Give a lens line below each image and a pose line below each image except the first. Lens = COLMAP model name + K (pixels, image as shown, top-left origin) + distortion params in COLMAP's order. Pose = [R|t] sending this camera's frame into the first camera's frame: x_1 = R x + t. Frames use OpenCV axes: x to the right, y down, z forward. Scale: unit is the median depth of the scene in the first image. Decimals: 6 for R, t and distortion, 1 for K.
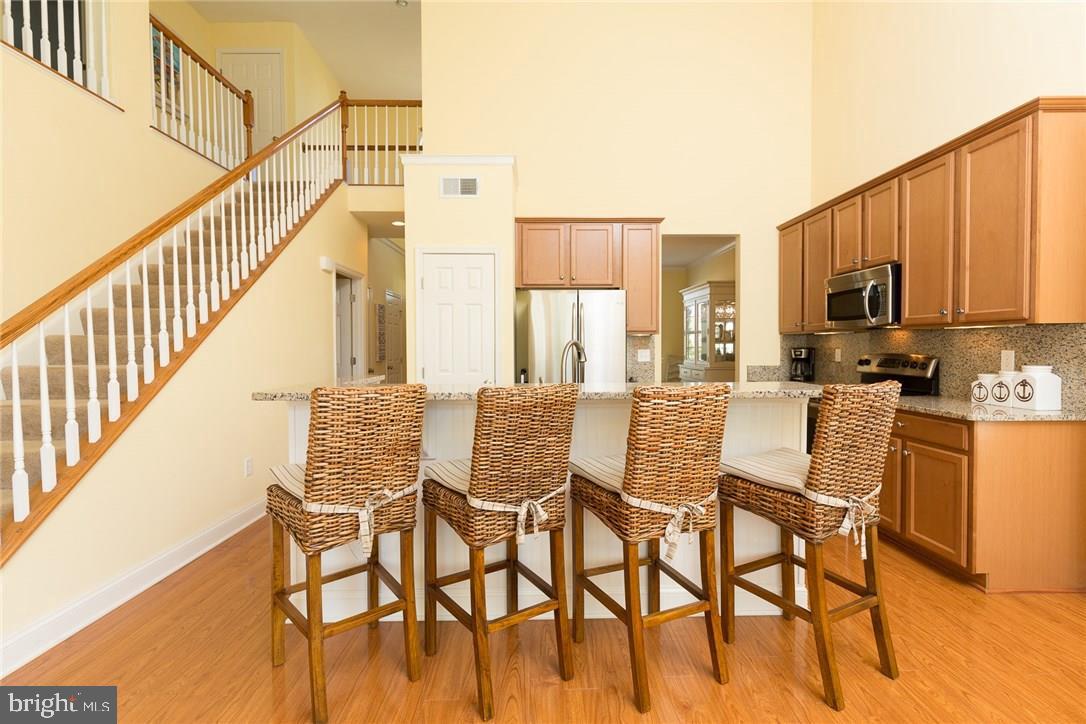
lens RADIAL K [[500.1, 0, 534.5], [0, 500.1, 357.9], [0, 0, 1]] dist [-0.000792, 0.000832]
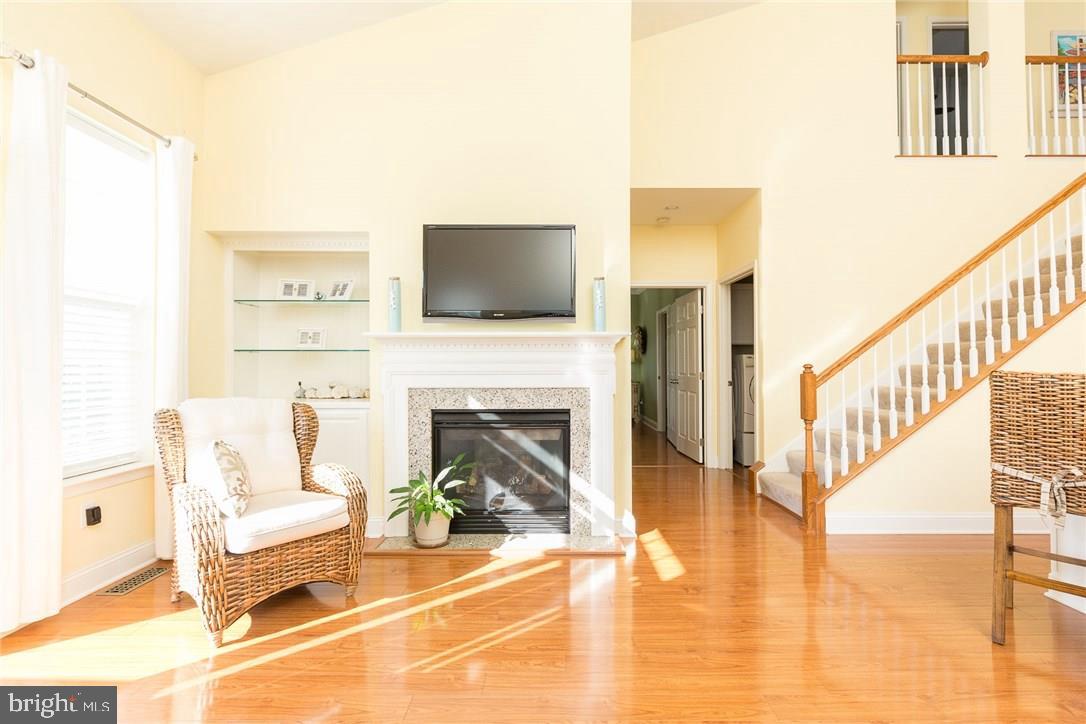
lens RADIAL K [[500.1, 0, 544.8], [0, 500.1, 358.5], [0, 0, 1]] dist [-0.000792, 0.000832]
pose [[-0.023753, -0.009824, -0.999670, 0.836758], [-0.023563, 0.999679, -0.009264, 0.064827], [0.999440, 0.023336, -0.023977, -0.111585]]
